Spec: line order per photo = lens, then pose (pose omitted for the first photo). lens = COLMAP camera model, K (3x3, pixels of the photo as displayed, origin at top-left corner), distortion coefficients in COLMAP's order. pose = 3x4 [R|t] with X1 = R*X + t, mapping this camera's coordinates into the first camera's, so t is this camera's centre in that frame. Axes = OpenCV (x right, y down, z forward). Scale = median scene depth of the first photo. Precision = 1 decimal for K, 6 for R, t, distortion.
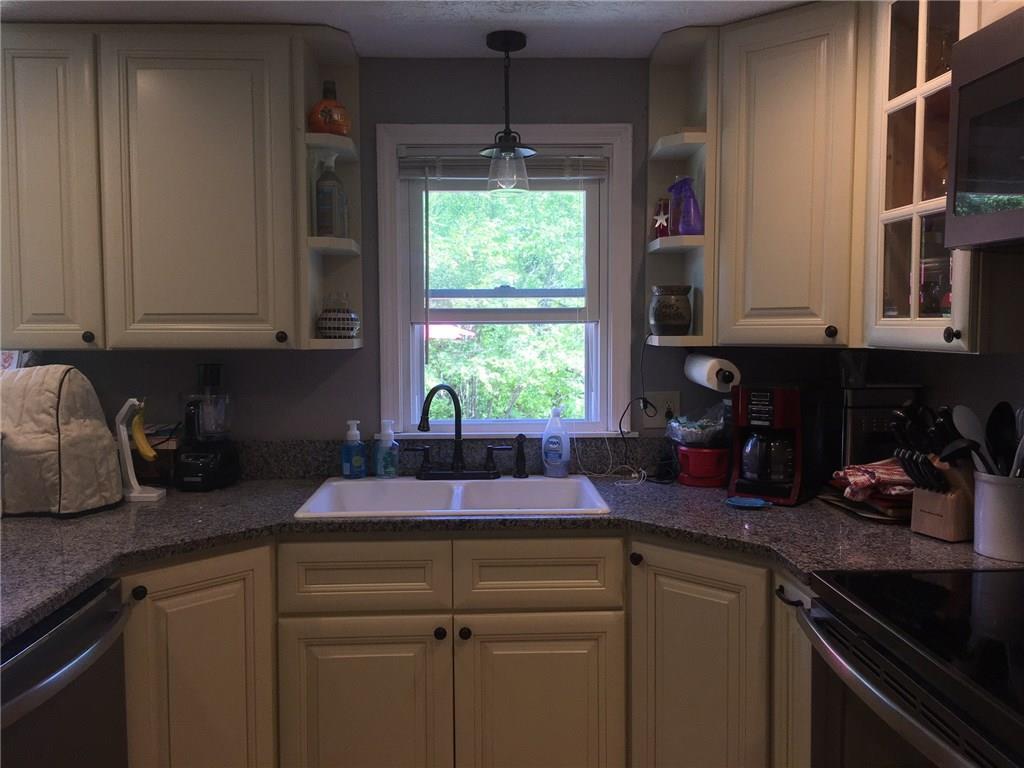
lens RADIAL K [[864.6, 0, 512.4], [0, 864.6, 385.8], [0, 0, 1]] dist [0.071483, -0.090073]
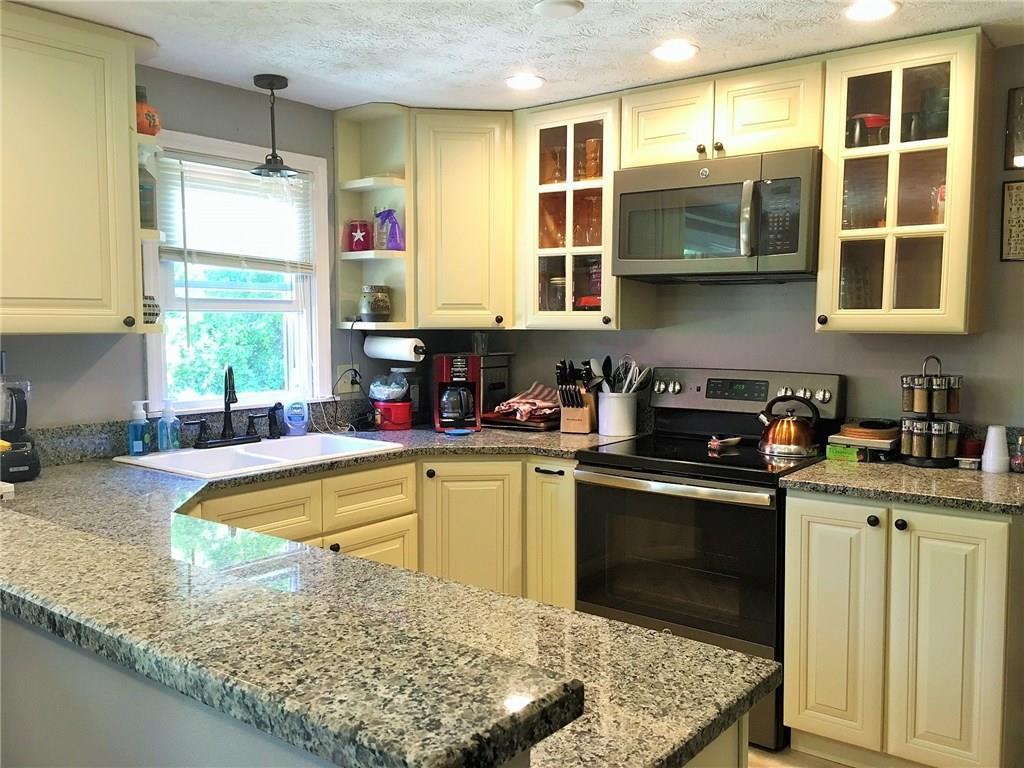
lens RADIAL K [[864.6, 0, 512.3], [0, 864.6, 382.9], [0, 0, 1]] dist [0.071483, -0.090073]
pose [[0.642534, -0.050880, 0.764566, -0.782127], [0.048246, 0.998500, 0.025902, 0.013529], [-0.764737, 0.020245, 0.644024, -0.045419]]
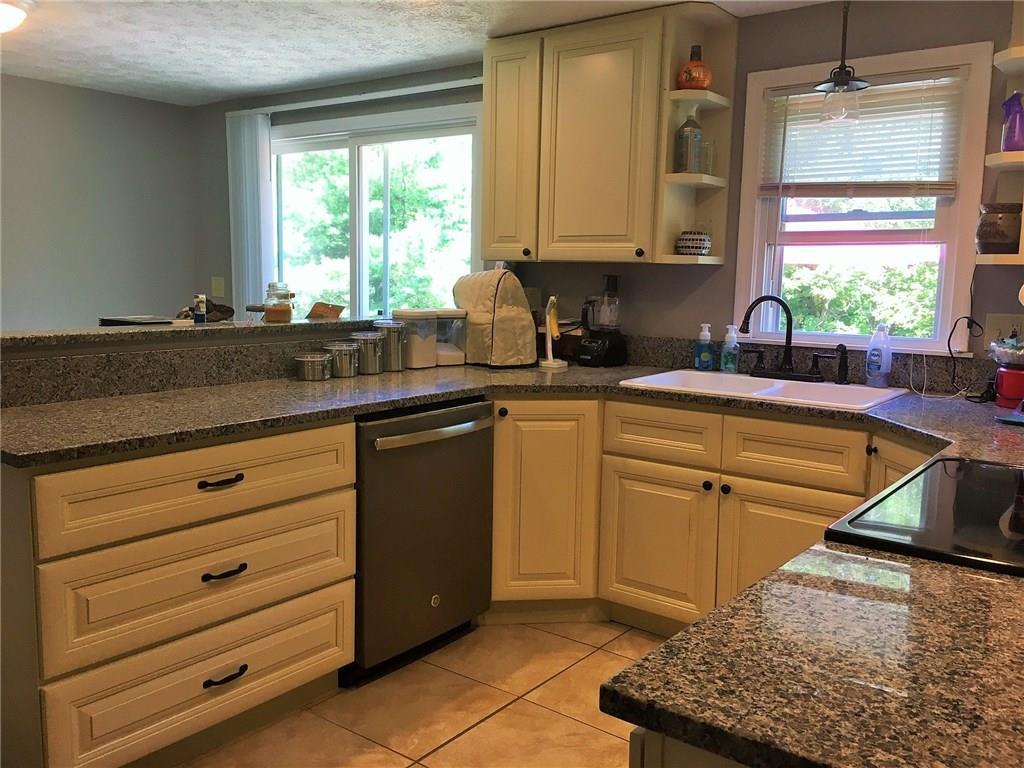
lens RADIAL K [[864.6, 0, 520.3], [0, 864.6, 384.6], [0, 0, 1]] dist [0.071483, -0.090073]
pose [[0.772026, 0.101153, -0.627490, 0.436731], [-0.064490, 0.994626, 0.080991, 0.047639], [0.632310, -0.022060, 0.774401, -0.135844]]
